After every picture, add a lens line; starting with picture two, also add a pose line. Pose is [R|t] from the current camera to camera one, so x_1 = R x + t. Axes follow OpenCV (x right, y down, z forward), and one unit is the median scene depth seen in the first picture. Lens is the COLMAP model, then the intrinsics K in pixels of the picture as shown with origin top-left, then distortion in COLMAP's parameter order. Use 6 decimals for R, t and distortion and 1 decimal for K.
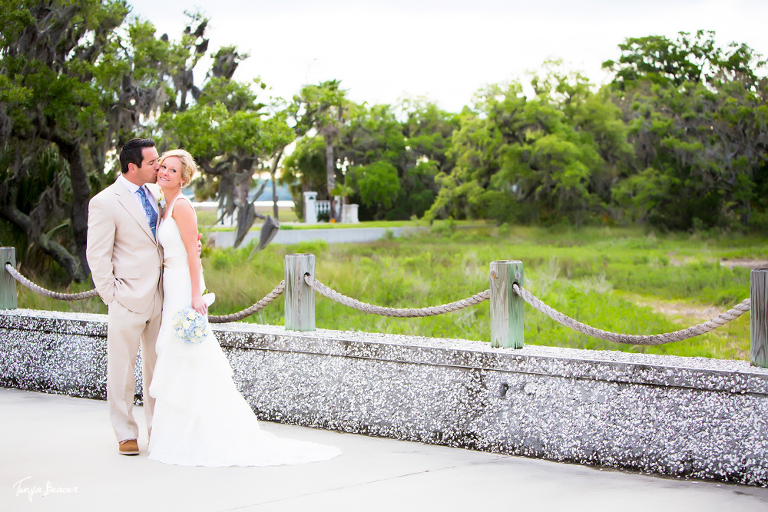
lens RADIAL K [[1612.4, 0, 388.6], [0, 1612.4, 301.5], [0, 0, 1]] dist [-0.222759, 0.000000]
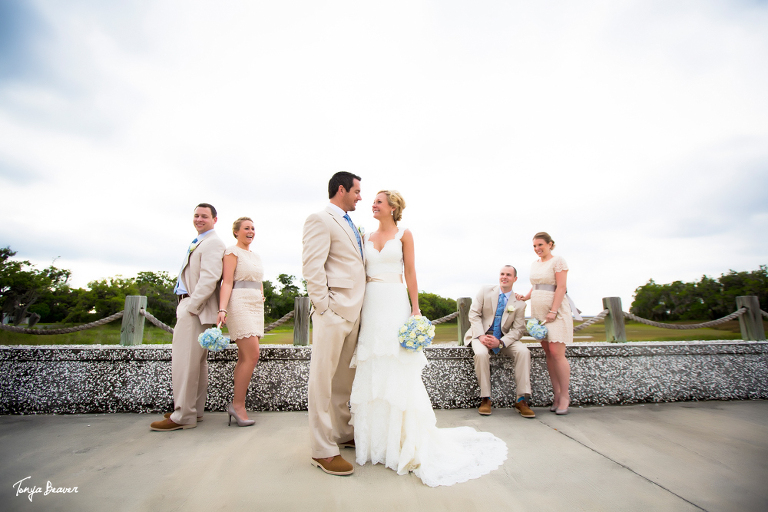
lens RADIAL K [[349.2, 0, 387.5], [0, 349.2, 251.0], [0, 0, 1]] dist [-0.037268, 0.009158]
pose [[0.683216, 0.147239, 0.715218, -0.079536], [0.044927, 0.969129, -0.242428, 0.004569], [-0.728833, 0.197763, 0.655509, 0.217193]]
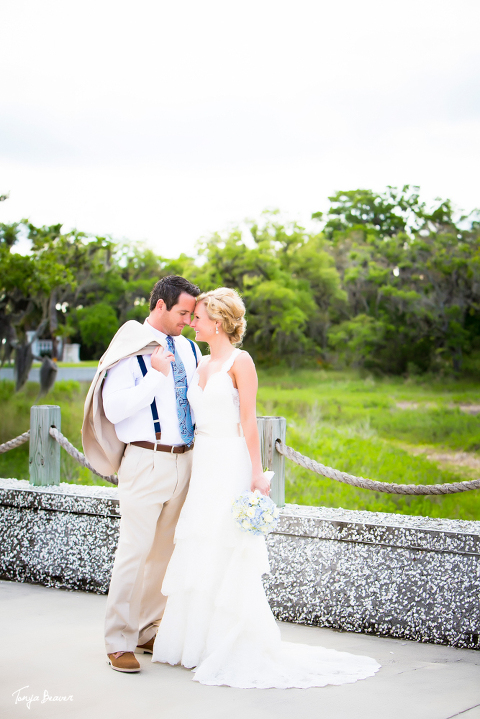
lens RADIAL K [[1509.6, 0, 235.1], [0, 1509.6, 378.6], [0, 0, 1]] dist [-0.222759, 0.000000]
pose [[0.994438, 0.016189, 0.104067, -0.048757], [-0.012253, 0.999189, -0.038352, -0.005888], [-0.104604, 0.036863, 0.993831, 0.063221]]
